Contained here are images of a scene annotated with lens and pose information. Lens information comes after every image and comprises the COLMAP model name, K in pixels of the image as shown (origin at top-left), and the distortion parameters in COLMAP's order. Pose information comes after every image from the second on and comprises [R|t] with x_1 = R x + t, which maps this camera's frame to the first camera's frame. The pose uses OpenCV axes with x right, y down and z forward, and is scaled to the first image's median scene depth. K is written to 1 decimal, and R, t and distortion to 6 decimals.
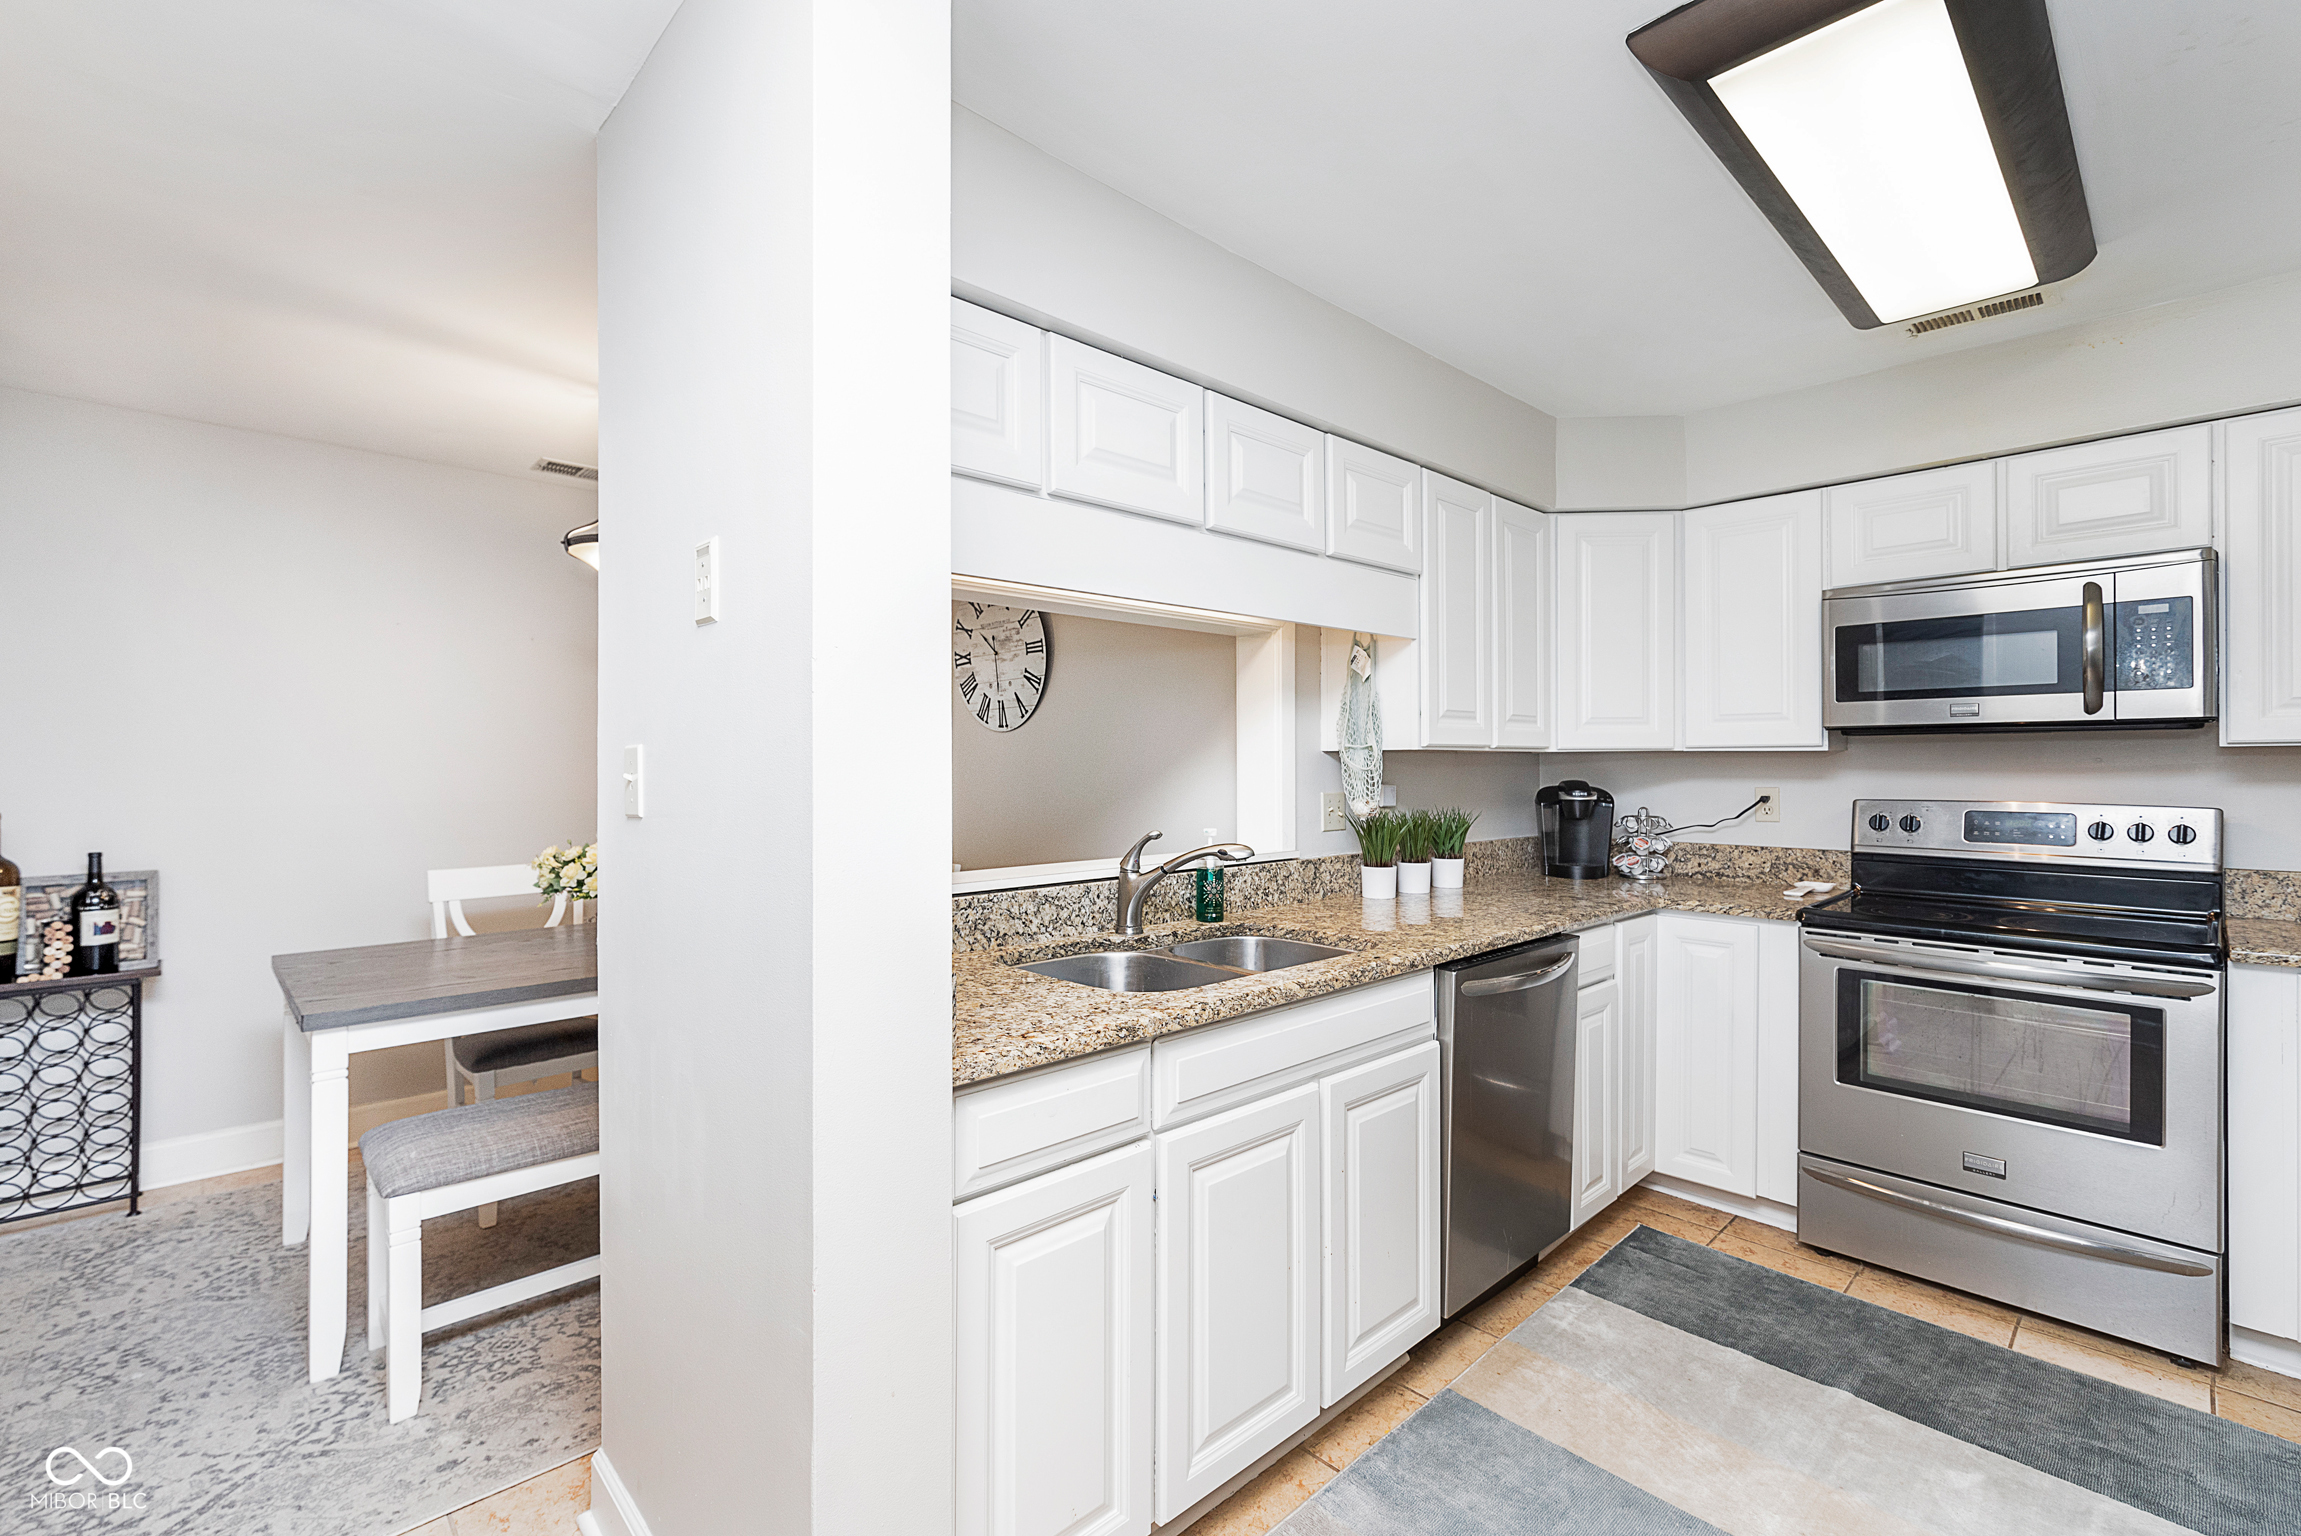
lens RADIAL K [[1010.8, 0, 1119.2], [0, 1010.8, 773.5], [0, 0, 1]] dist [0.005992, -0.001555]
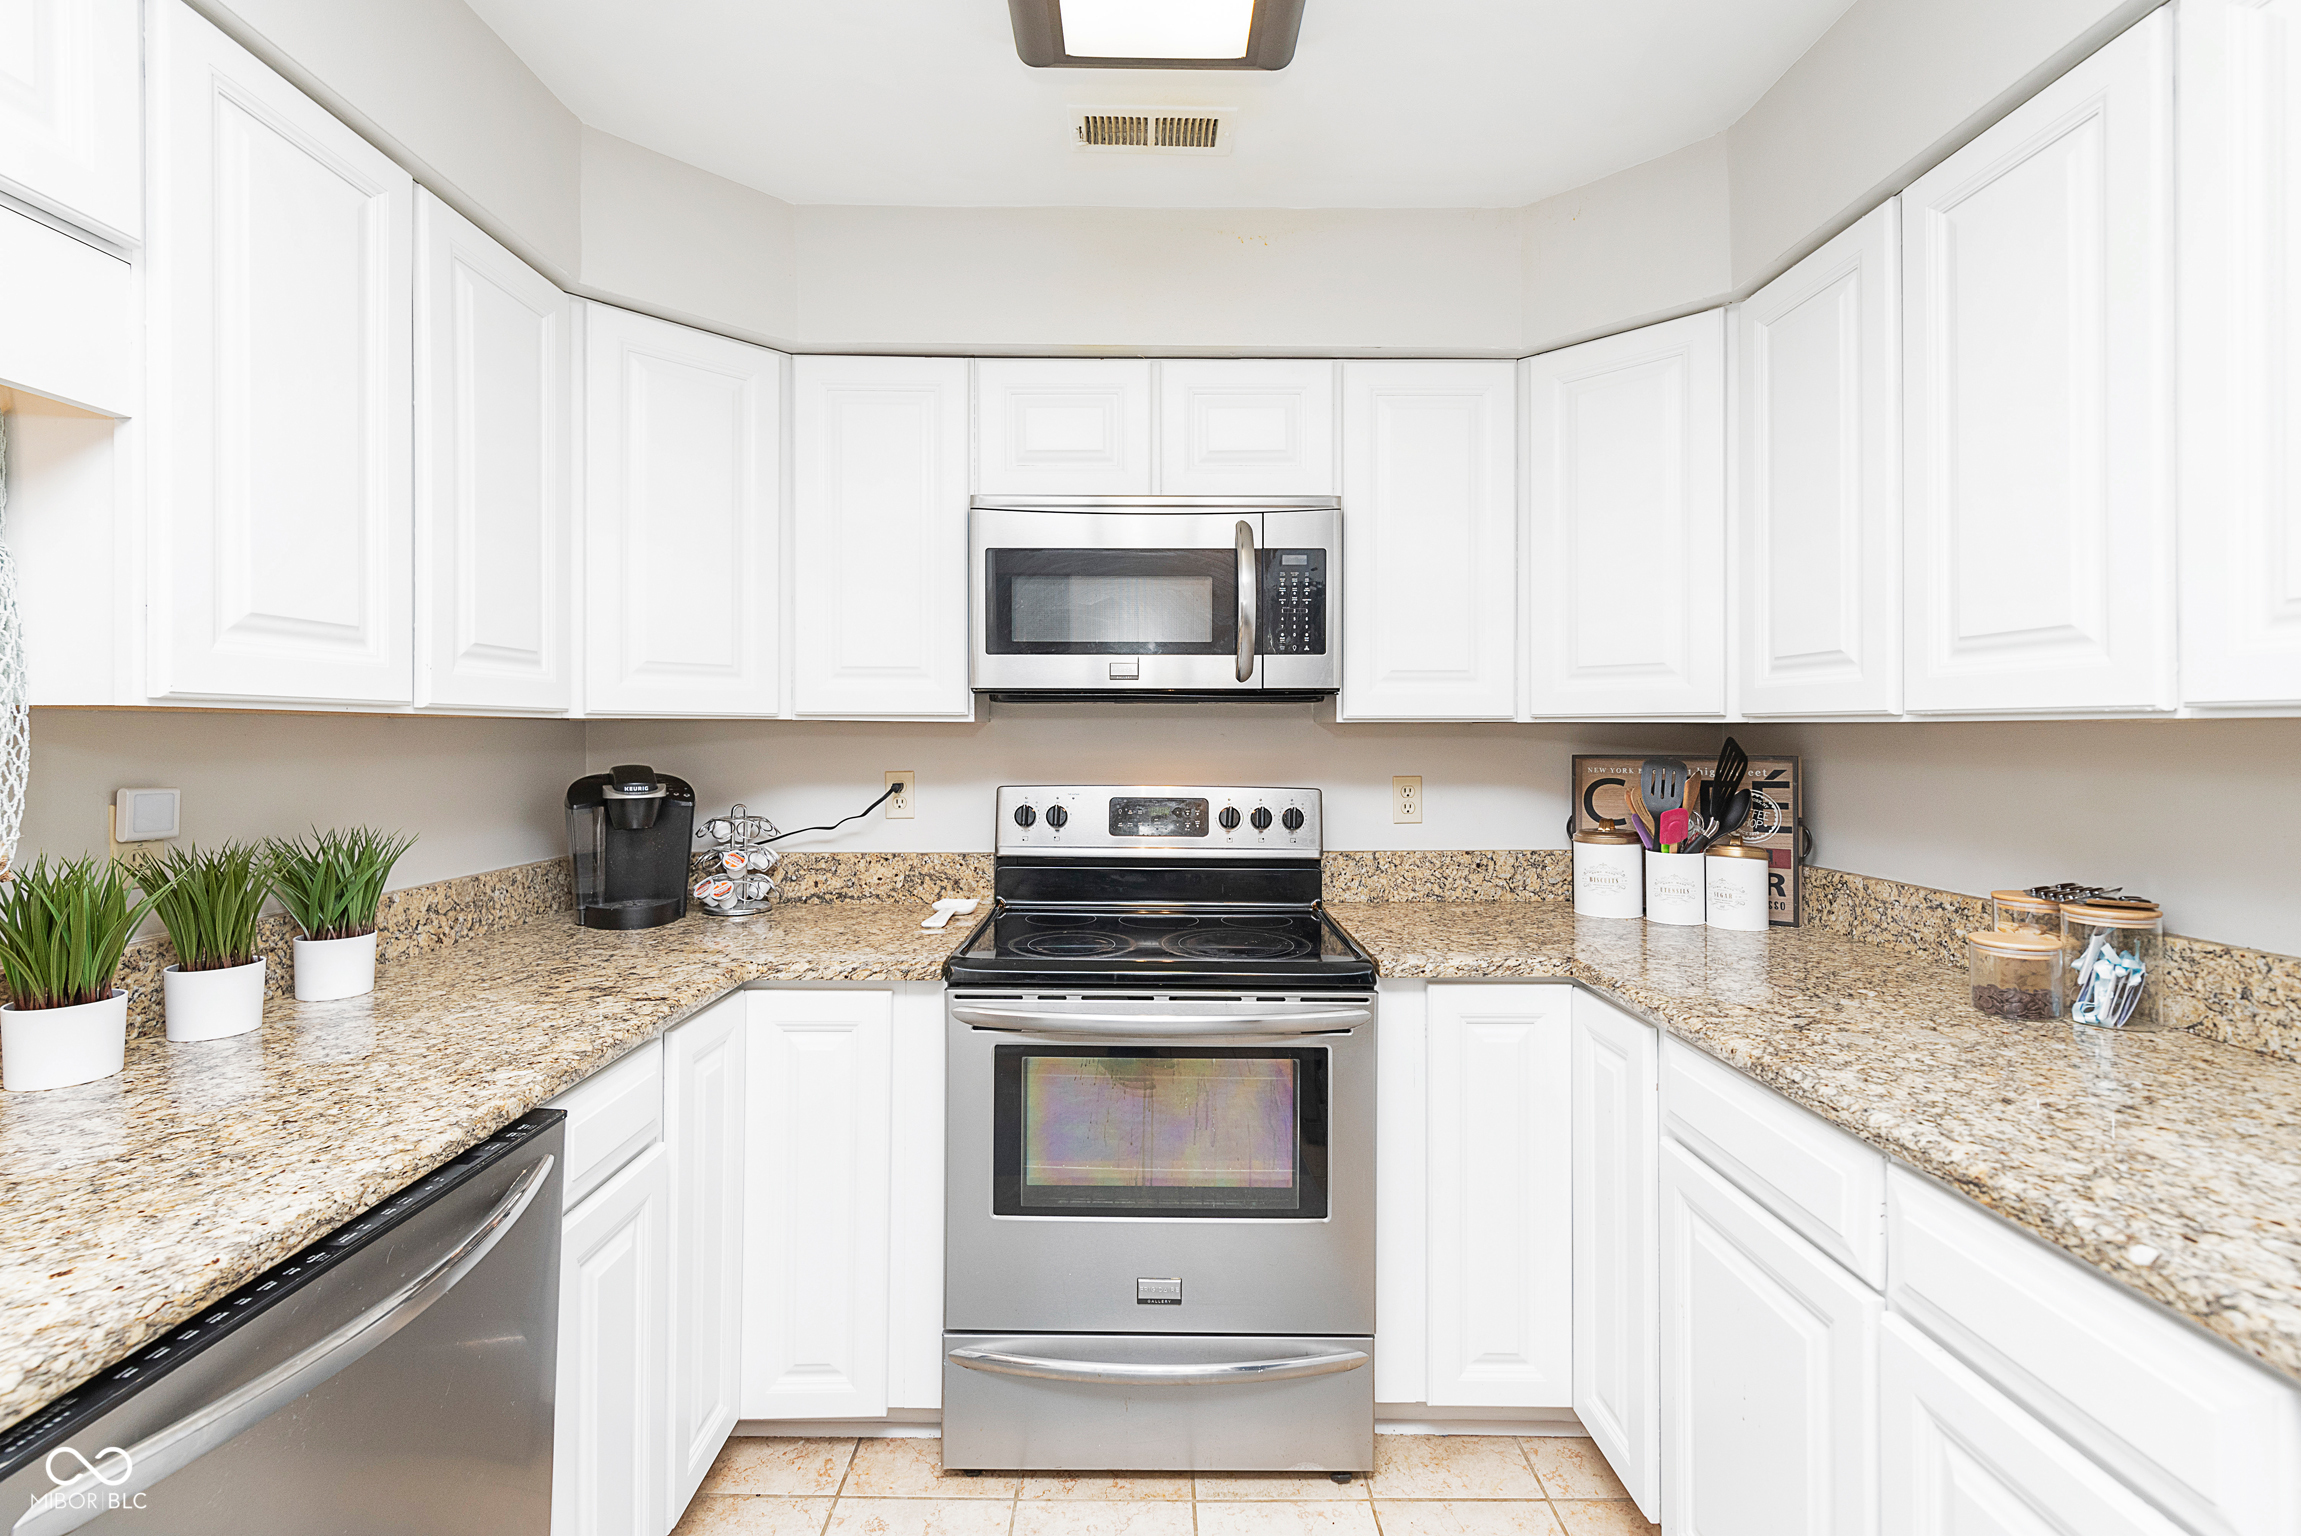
lens RADIAL K [[1010.8, 0, 1124.2], [0, 1010.8, 713.6], [0, 0, 1]] dist [0.005992, -0.001555]
pose [[0.697333, 0.018035, 0.716520, 0.285886], [0.003294, 0.999592, -0.028365, -0.008636], [-0.716739, 0.022140, 0.696990, 0.468421]]
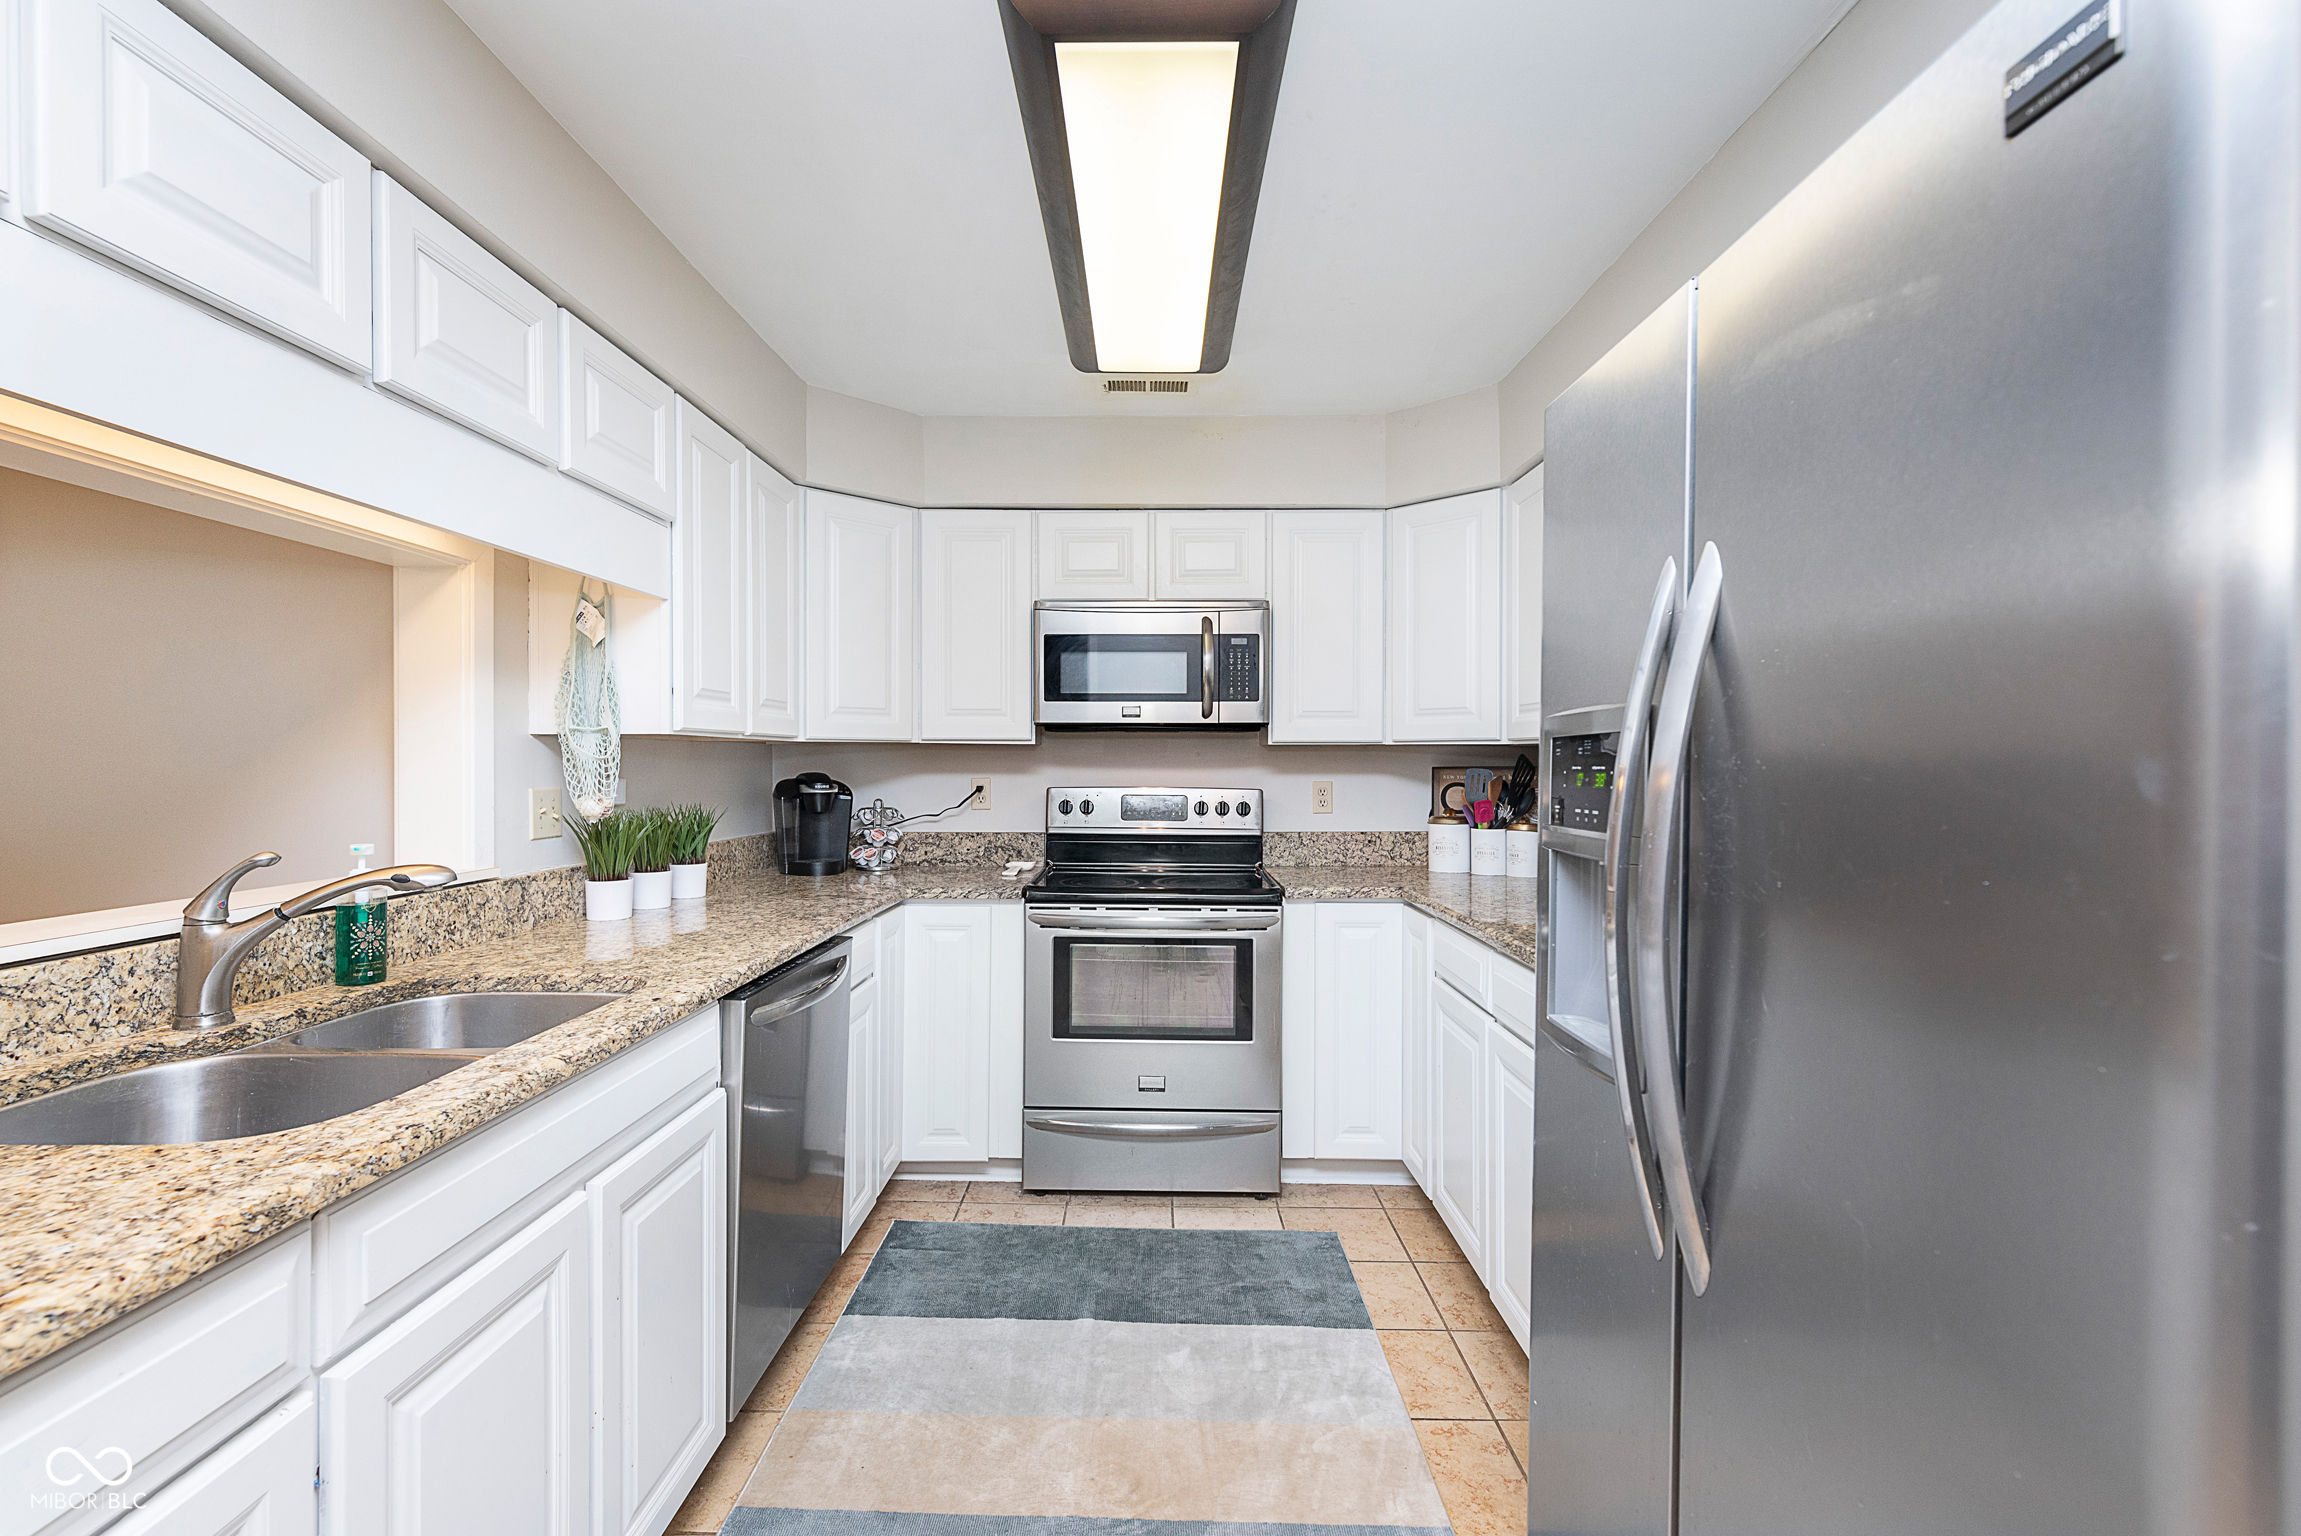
lens RADIAL K [[1010.8, 0, 1141.5], [0, 1010.8, 767.8], [0, 0, 1]] dist [0.005992, -0.001555]
pose [[0.689760, -0.001069, 0.724037, -0.036937], [0.003242, 0.999993, -0.001612, 0.006378], [-0.724031, 0.003459, 0.689759, 0.155259]]
